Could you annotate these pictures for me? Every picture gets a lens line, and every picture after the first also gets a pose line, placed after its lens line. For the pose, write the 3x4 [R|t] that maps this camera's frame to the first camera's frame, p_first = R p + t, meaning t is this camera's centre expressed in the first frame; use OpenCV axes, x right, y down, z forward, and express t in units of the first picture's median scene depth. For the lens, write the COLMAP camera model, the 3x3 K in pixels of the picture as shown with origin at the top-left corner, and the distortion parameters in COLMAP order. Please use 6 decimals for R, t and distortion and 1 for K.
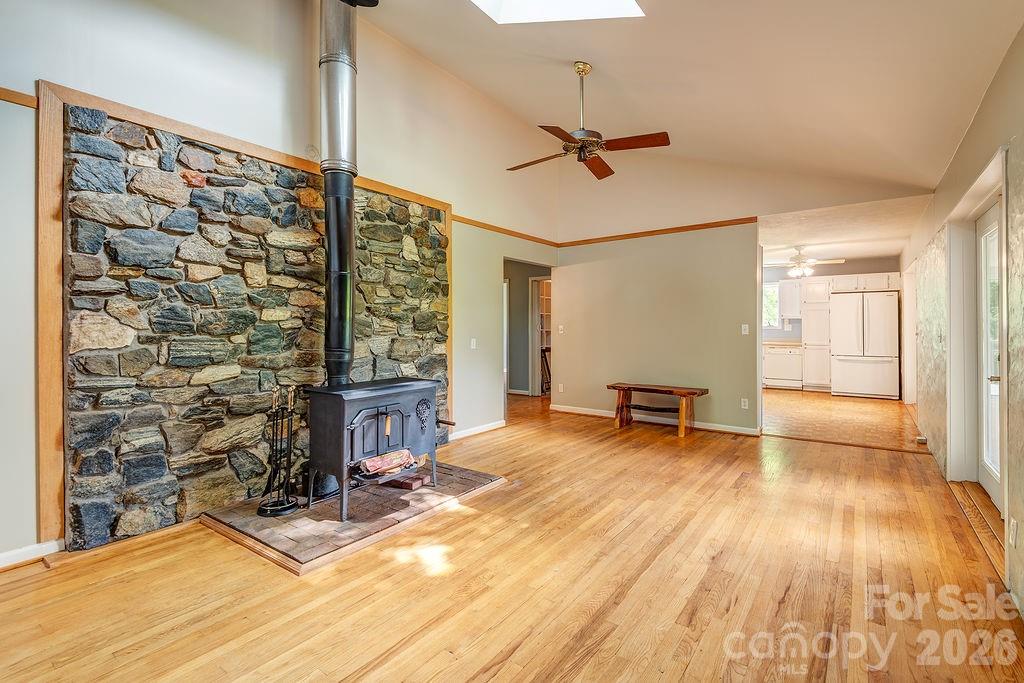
lens RADIAL K [[475.2, 0, 516.3], [0, 475.2, 306.4], [0, 0, 1]] dist [0.042879, -0.025625]
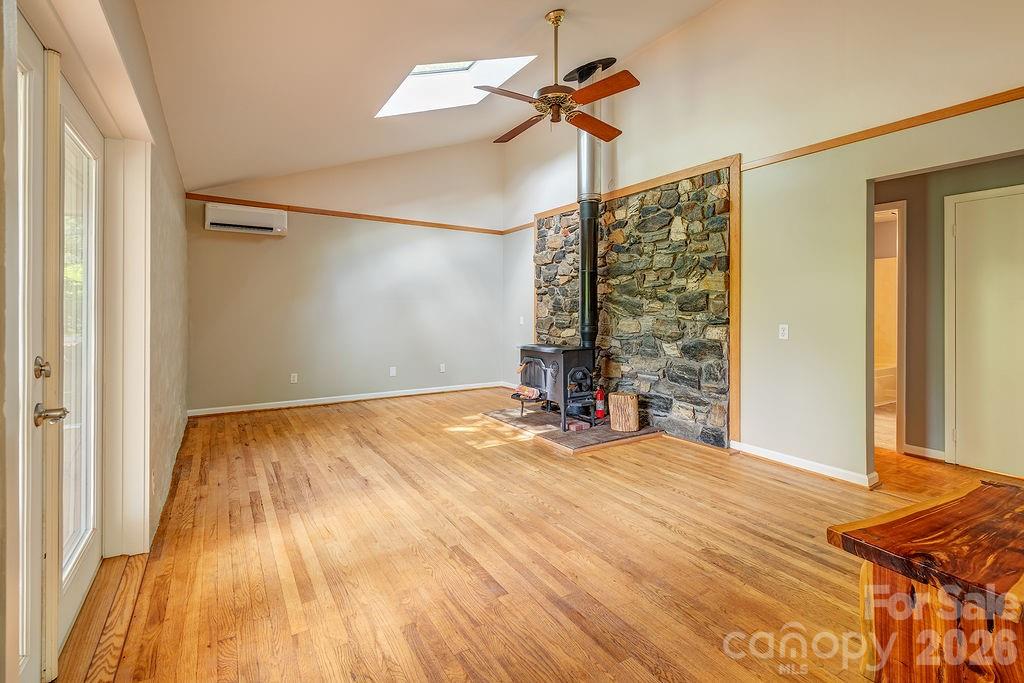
lens RADIAL K [[475.2, 0, 516.3], [0, 475.2, 306.4], [0, 0, 1]] dist [0.042879, -0.025625]
pose [[-0.383729, 0.001131, -0.923445, 1.040879], [0.044462, 0.998862, -0.017253, 0.052765], [0.922375, -0.047678, -0.383343, 1.347474]]
